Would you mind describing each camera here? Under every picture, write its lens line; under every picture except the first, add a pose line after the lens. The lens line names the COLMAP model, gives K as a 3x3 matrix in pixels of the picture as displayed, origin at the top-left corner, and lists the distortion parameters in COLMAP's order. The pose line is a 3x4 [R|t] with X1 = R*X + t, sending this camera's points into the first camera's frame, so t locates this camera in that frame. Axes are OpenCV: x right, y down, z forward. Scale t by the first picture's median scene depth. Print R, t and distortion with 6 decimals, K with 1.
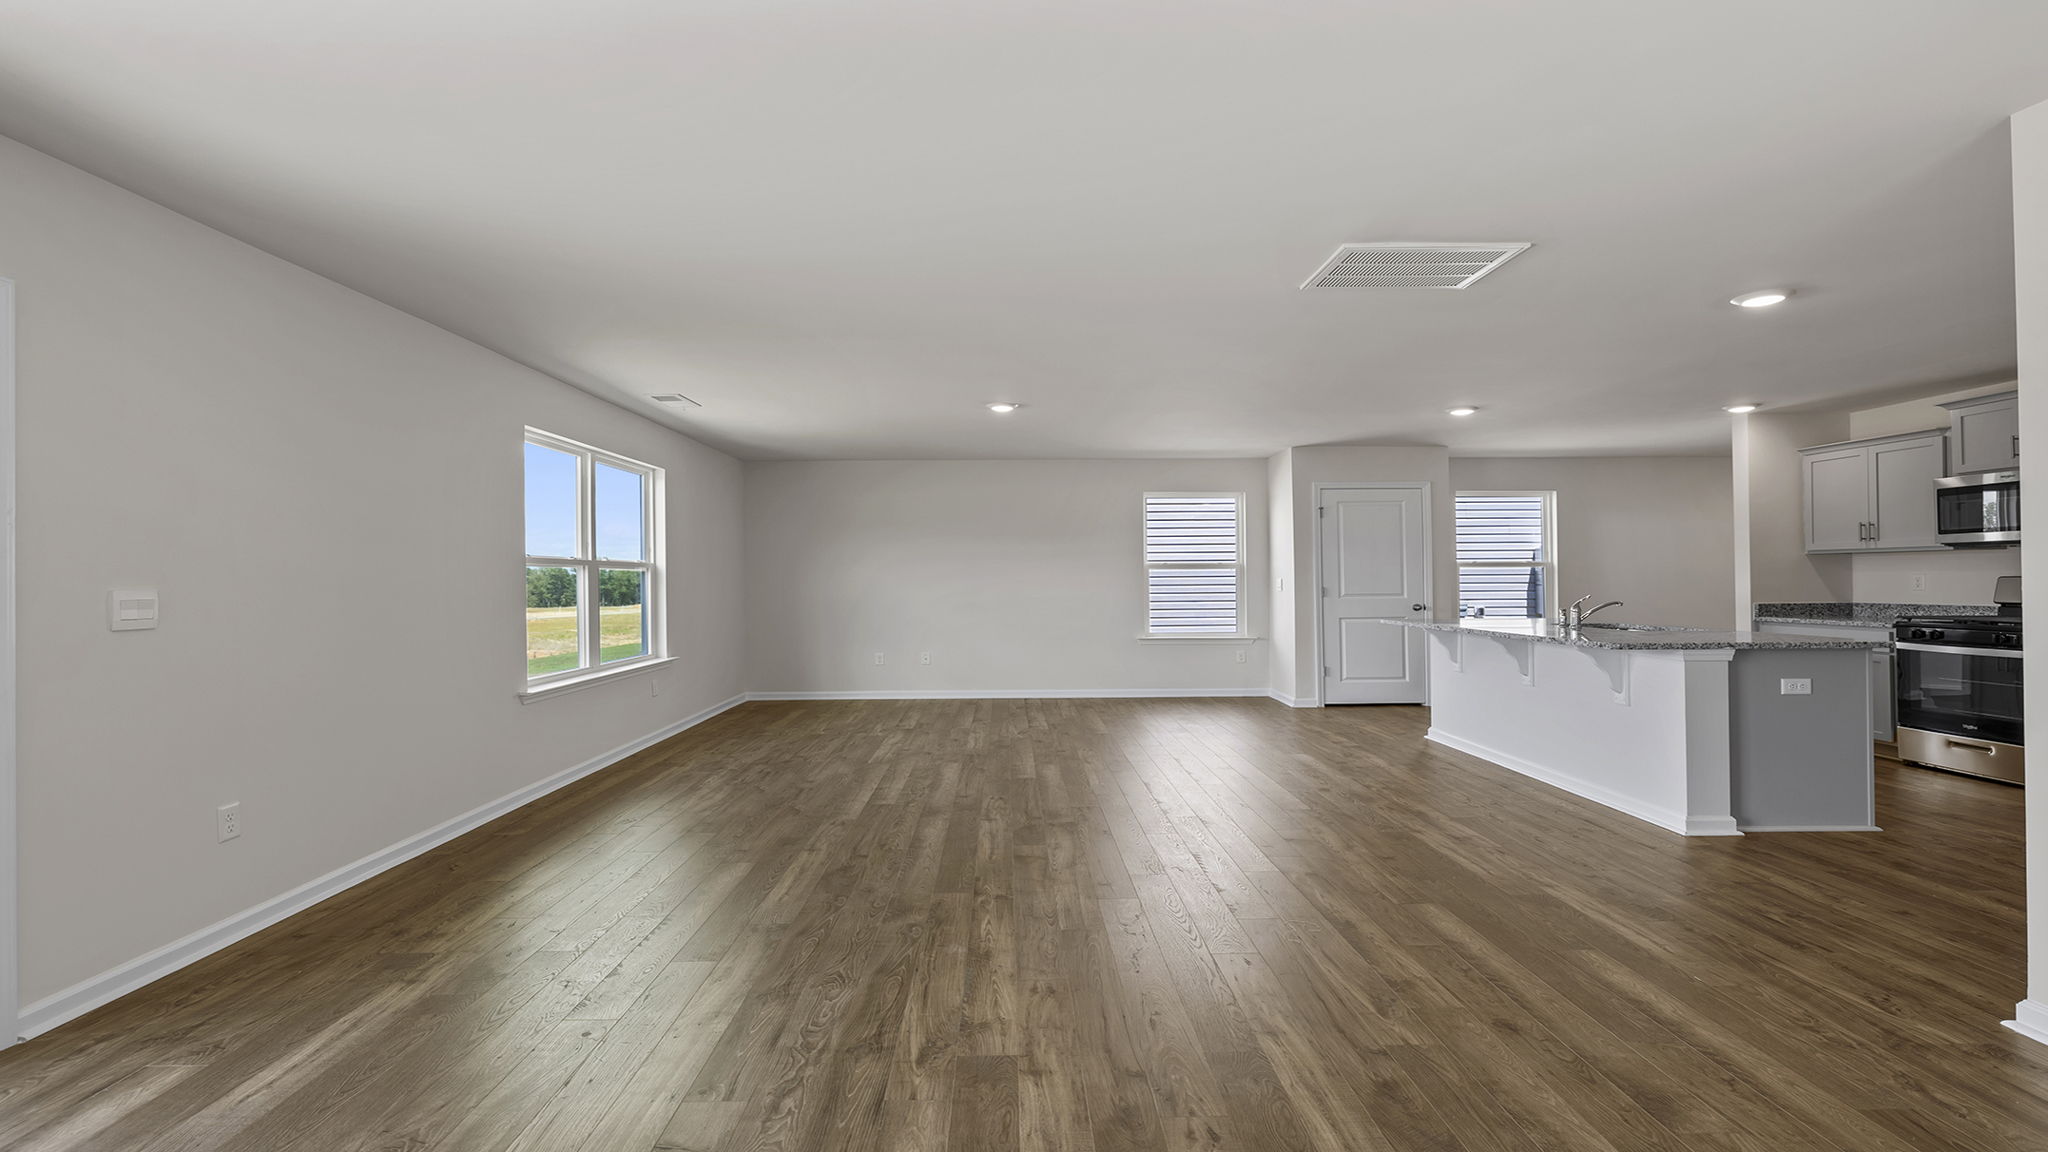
lens RADIAL K [[880.3, 0, 1024.9], [0, 880.3, 575.5], [0, 0, 1]] dist [0.004765, 0.000495]
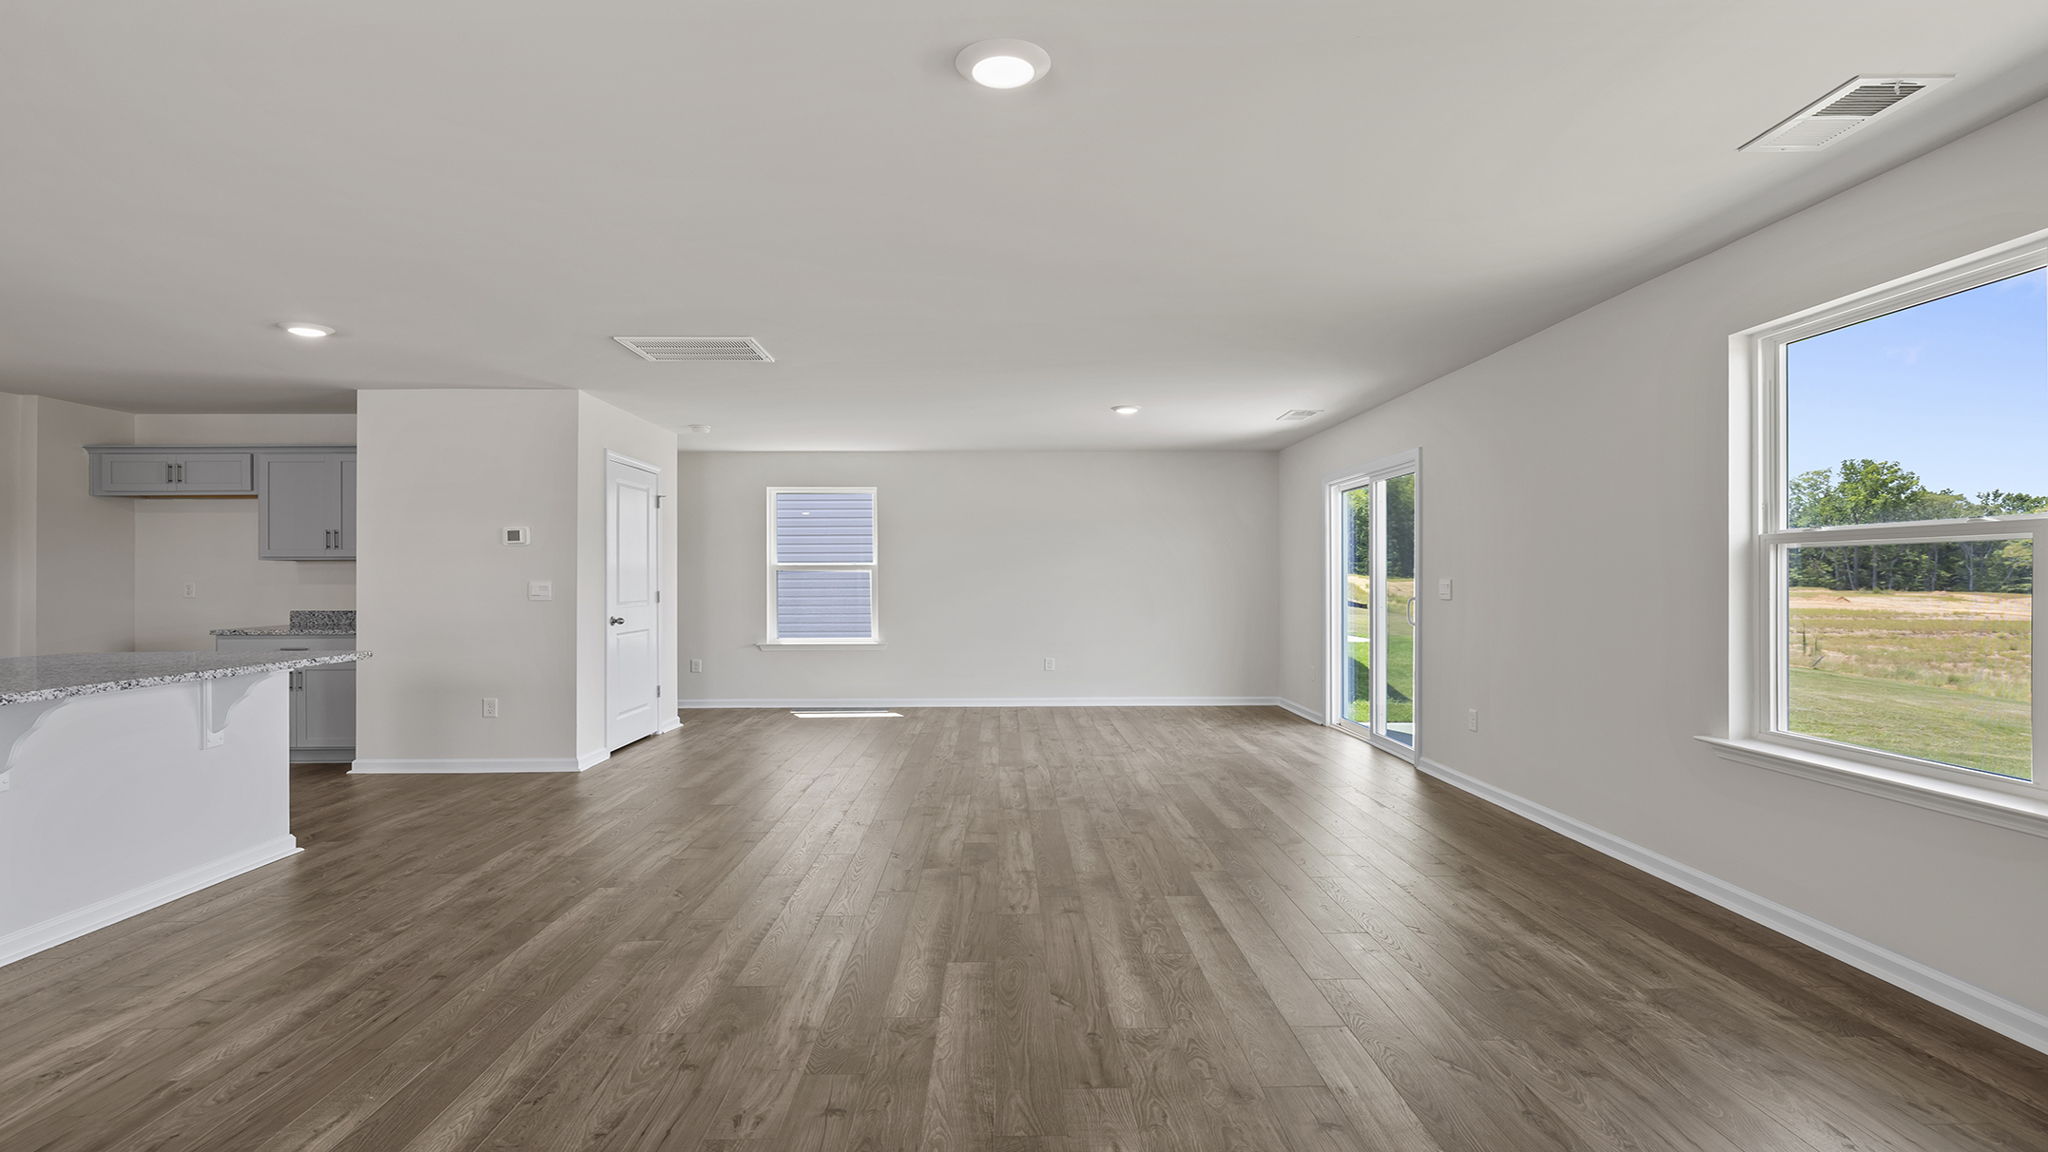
lens RADIAL K [[880.3, 0, 1021.4], [0, 880.3, 575.0], [0, 0, 1]] dist [0.004765, 0.000495]
pose [[-0.999953, 0.009664, -0.000619, -0.041790], [0.009666, 0.999946, -0.003752, 0.005194], [0.000582, -0.003758, -0.999993, 1.946928]]
